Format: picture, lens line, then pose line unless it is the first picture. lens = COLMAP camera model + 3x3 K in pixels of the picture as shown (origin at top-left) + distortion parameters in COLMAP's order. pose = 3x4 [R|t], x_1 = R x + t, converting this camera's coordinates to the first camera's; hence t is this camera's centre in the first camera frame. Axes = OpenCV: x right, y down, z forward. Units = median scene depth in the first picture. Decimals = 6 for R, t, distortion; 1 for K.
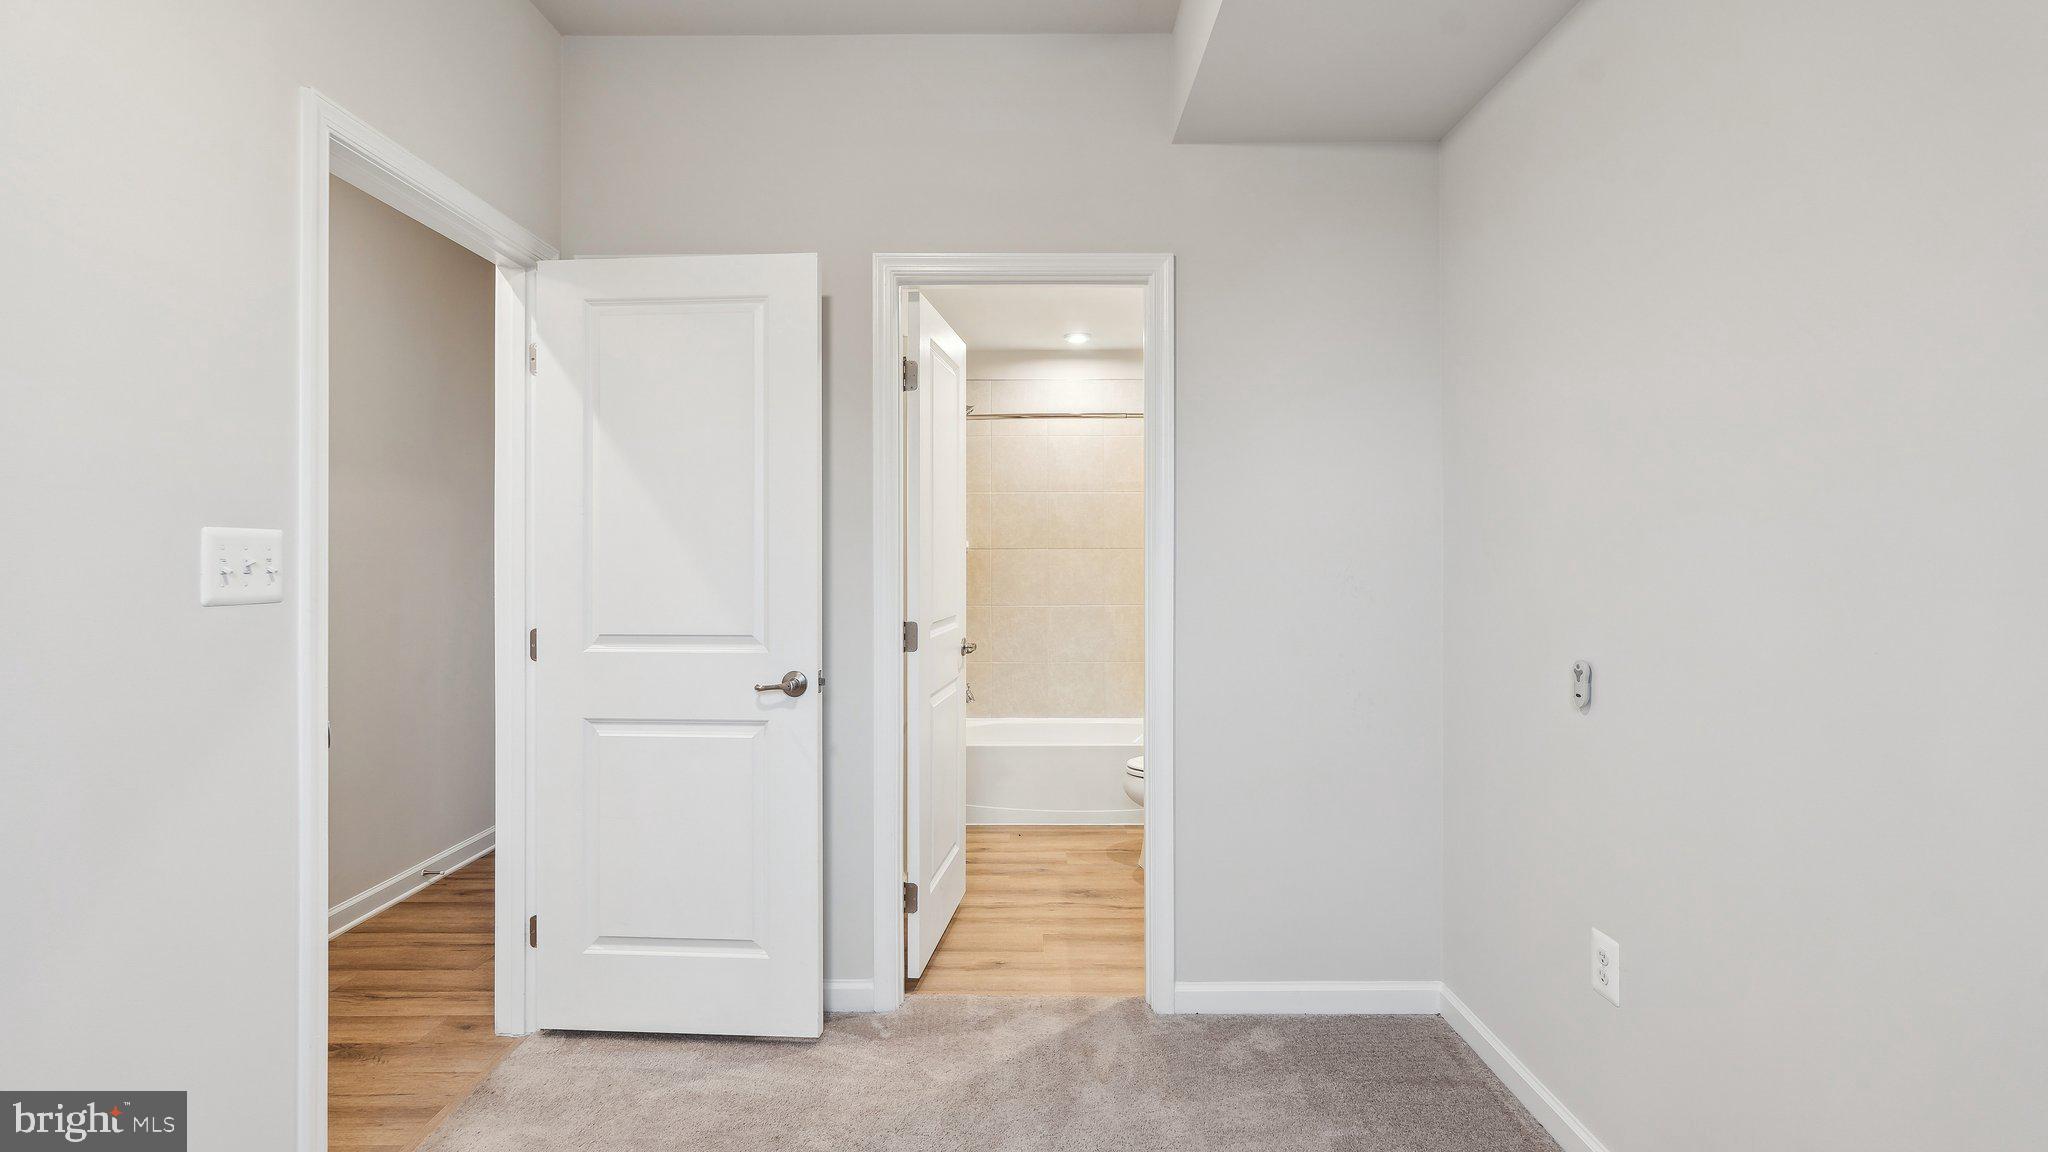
lens RADIAL K [[920.2, 0, 1038.4], [0, 920.2, 575.0], [0, 0, 1]] dist [-0.003135, 0.001525]
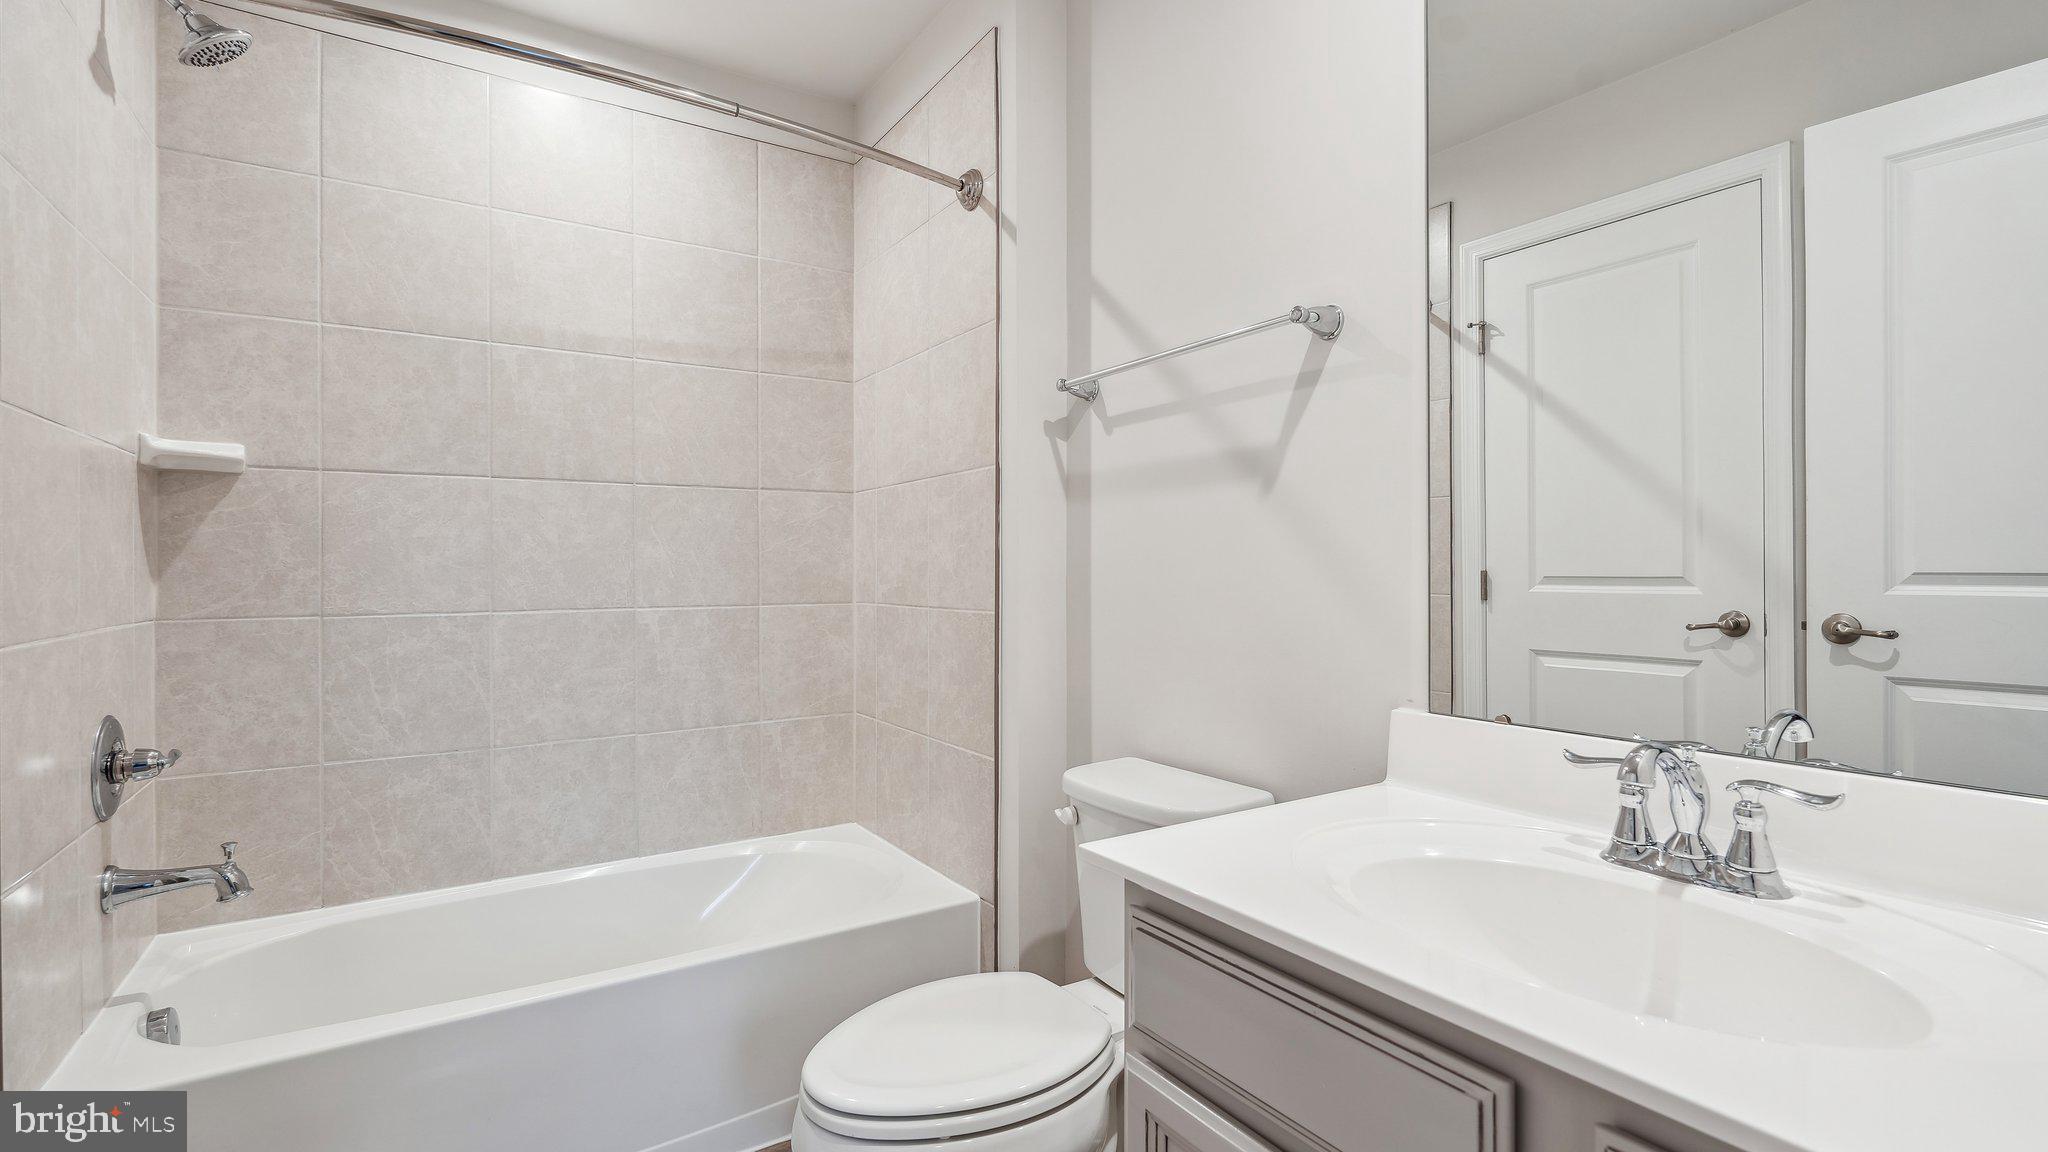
lens RADIAL K [[920.2, 0, 1030.3], [0, 920.2, 579.4], [0, 0, 1]] dist [-0.003135, 0.001525]
pose [[0.843326, 0.001230, 0.537401, -0.009285], [0.002992, 0.999971, -0.006984, 0.027769], [-0.537394, 0.007497, 0.843298, 0.647436]]
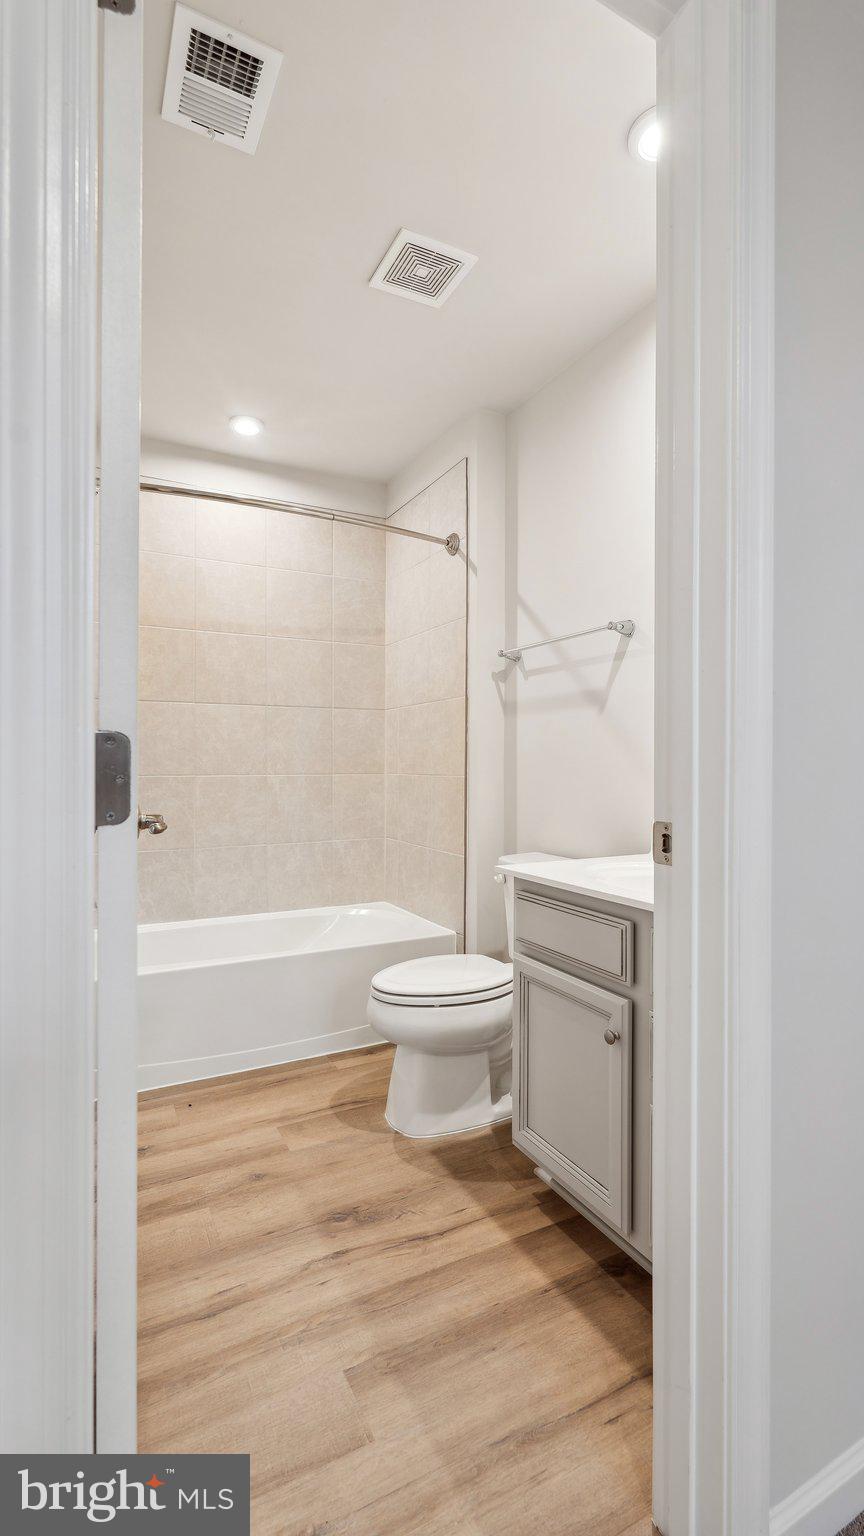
lens RADIAL K [[690.2, 0, 459.7], [0, 690.2, 775.9], [0, 0, 1]] dist [-0.003135, 0.001525]
pose [[0.873944, -0.000348, 0.486026, -0.096703], [-0.001654, 0.999992, 0.003691, 0.039222], [-0.486023, -0.004029, 0.873937, 0.478918]]
